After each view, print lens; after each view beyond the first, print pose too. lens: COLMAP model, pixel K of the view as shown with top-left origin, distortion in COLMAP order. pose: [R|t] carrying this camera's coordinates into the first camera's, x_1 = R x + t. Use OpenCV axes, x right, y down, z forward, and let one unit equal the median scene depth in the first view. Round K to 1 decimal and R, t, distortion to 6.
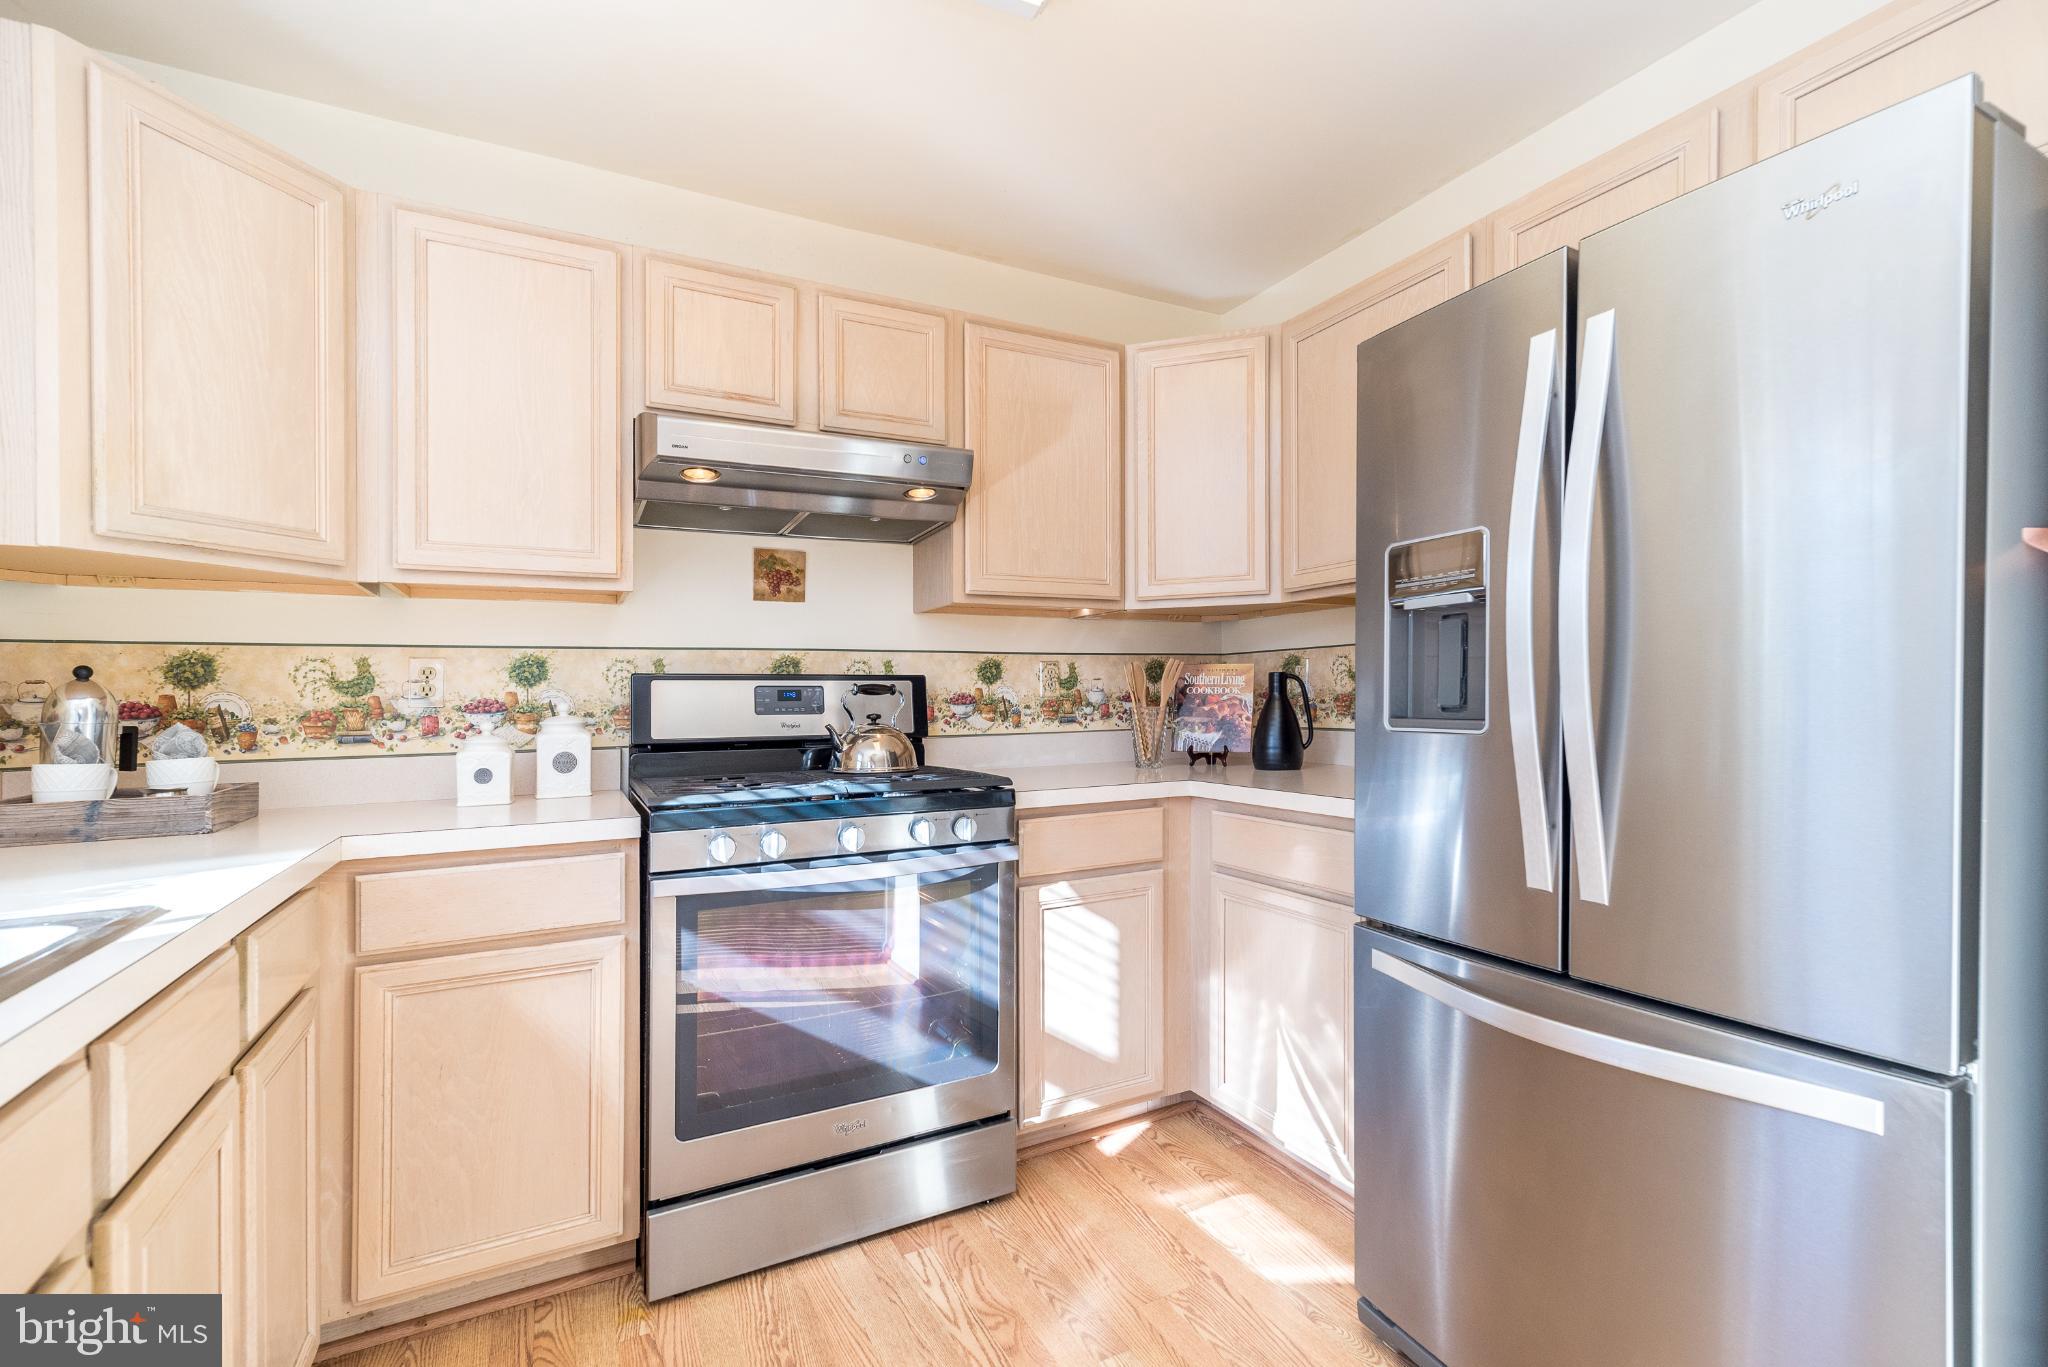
lens RADIAL K [[902.2, 0, 1012.9], [0, 902.2, 642.5], [0, 0, 1]] dist [0.010705, 0.000529]
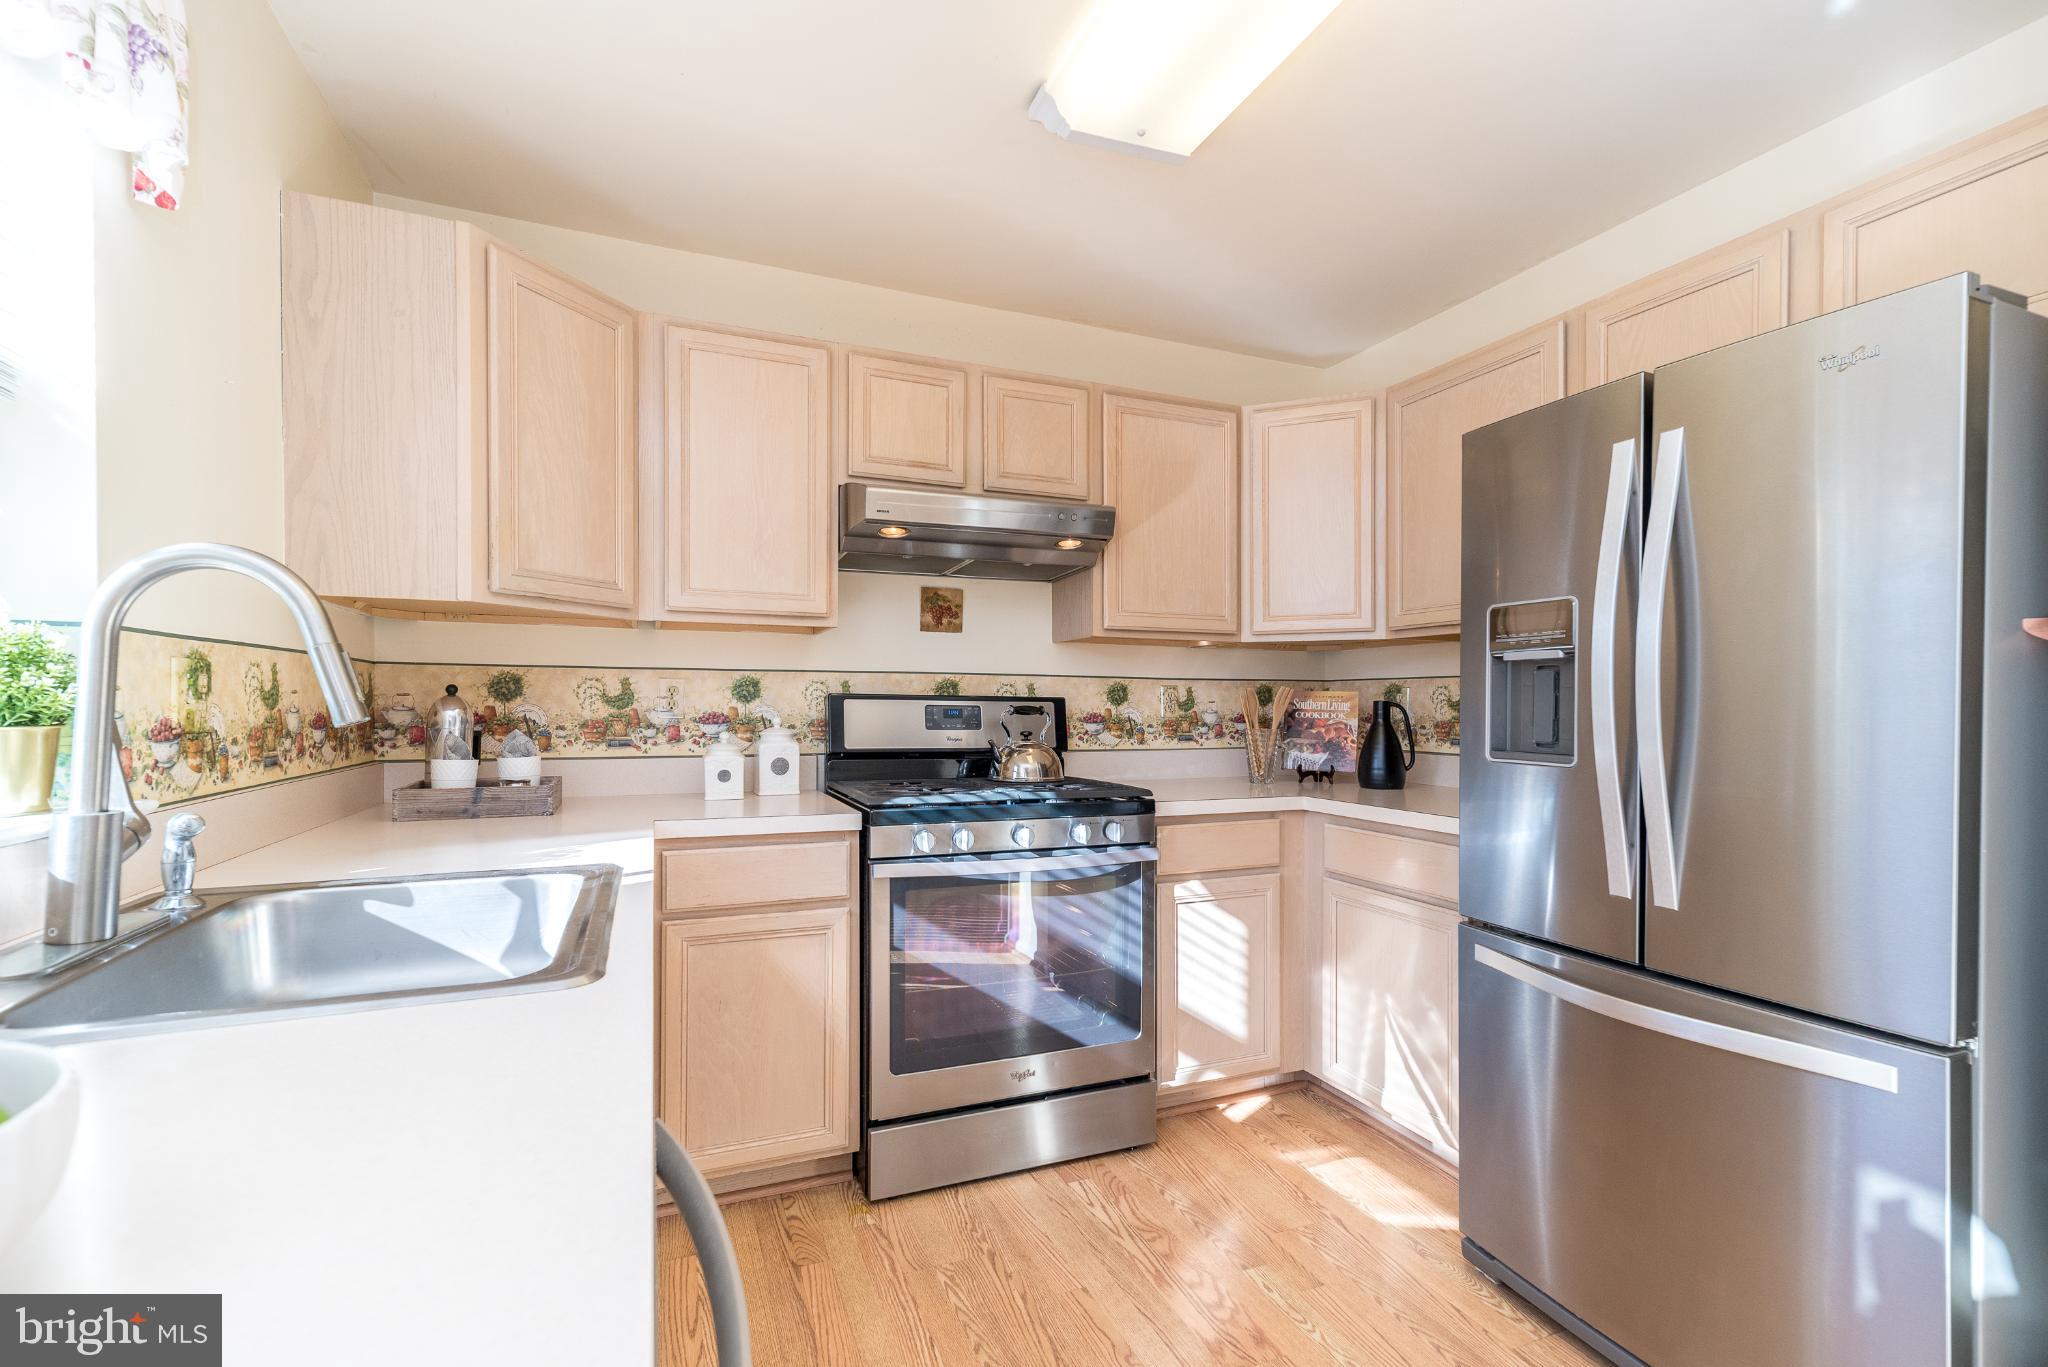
lens RADIAL K [[890.2, 0, 1004.7], [0, 890.2, 631.4], [0, 0, 1]] dist [0.011399, 0.000319]
pose [[0.995391, 0.012045, -0.095142, -0.081141], [-0.013974, 0.999709, -0.019644, -0.030199], [0.094877, 0.020883, 0.995270, -0.173333]]
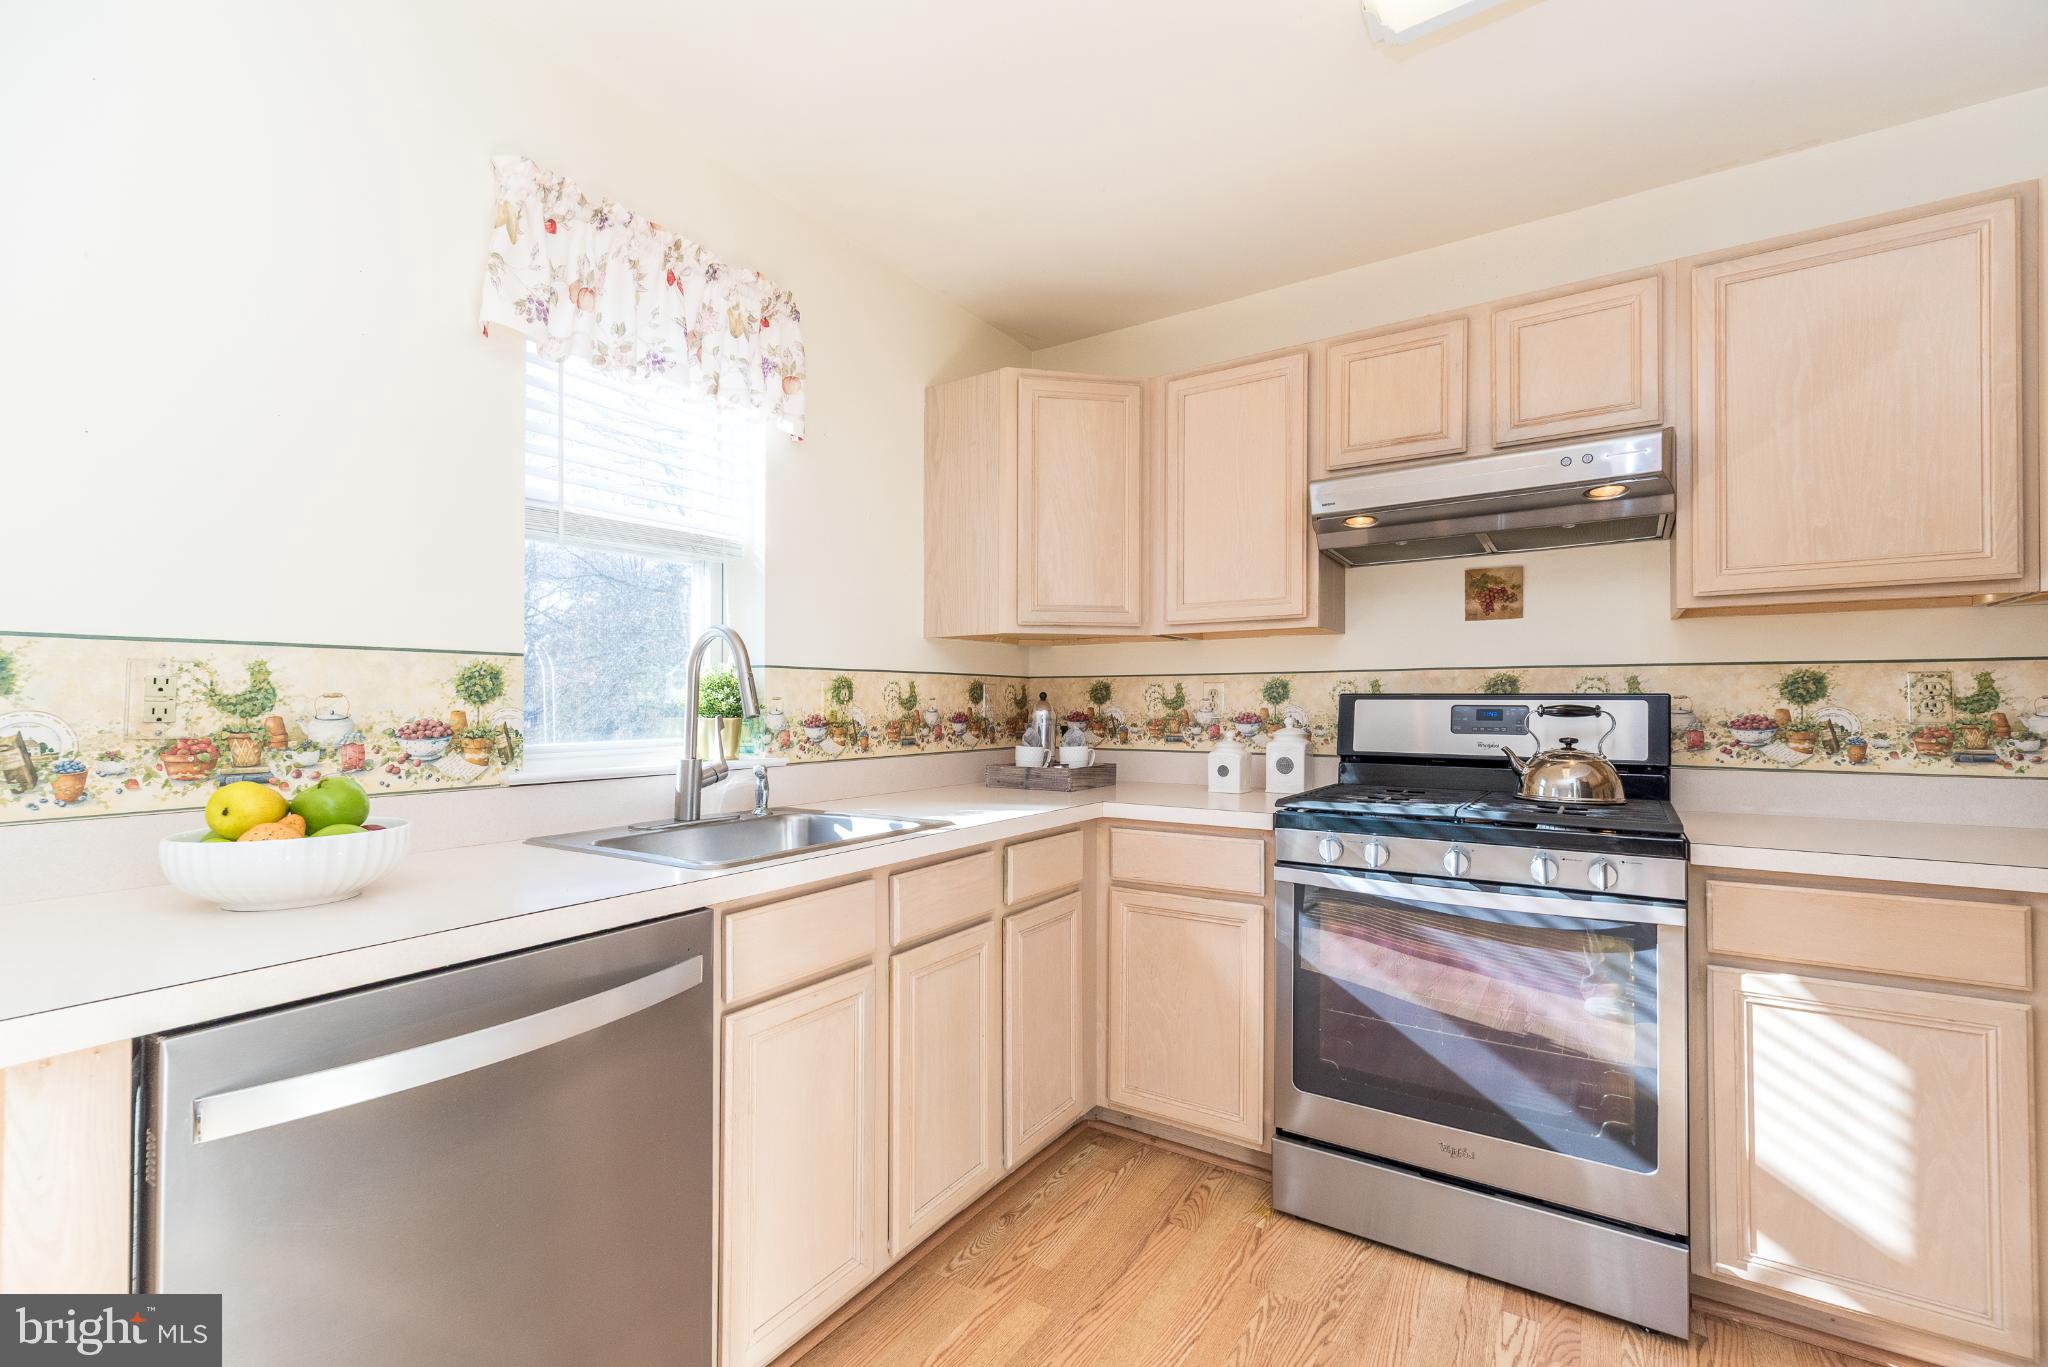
lens RADIAL K [[871.4, 0, 1027.0], [0, 871.4, 612.2], [0, 0, 1]] dist [0.010501, -0.000308]
pose [[0.497422, -0.078652, -0.863936, 0.391541], [0.047606, 0.996856, -0.063343, -0.020308], [0.866201, -0.009620, 0.499603, 0.083524]]
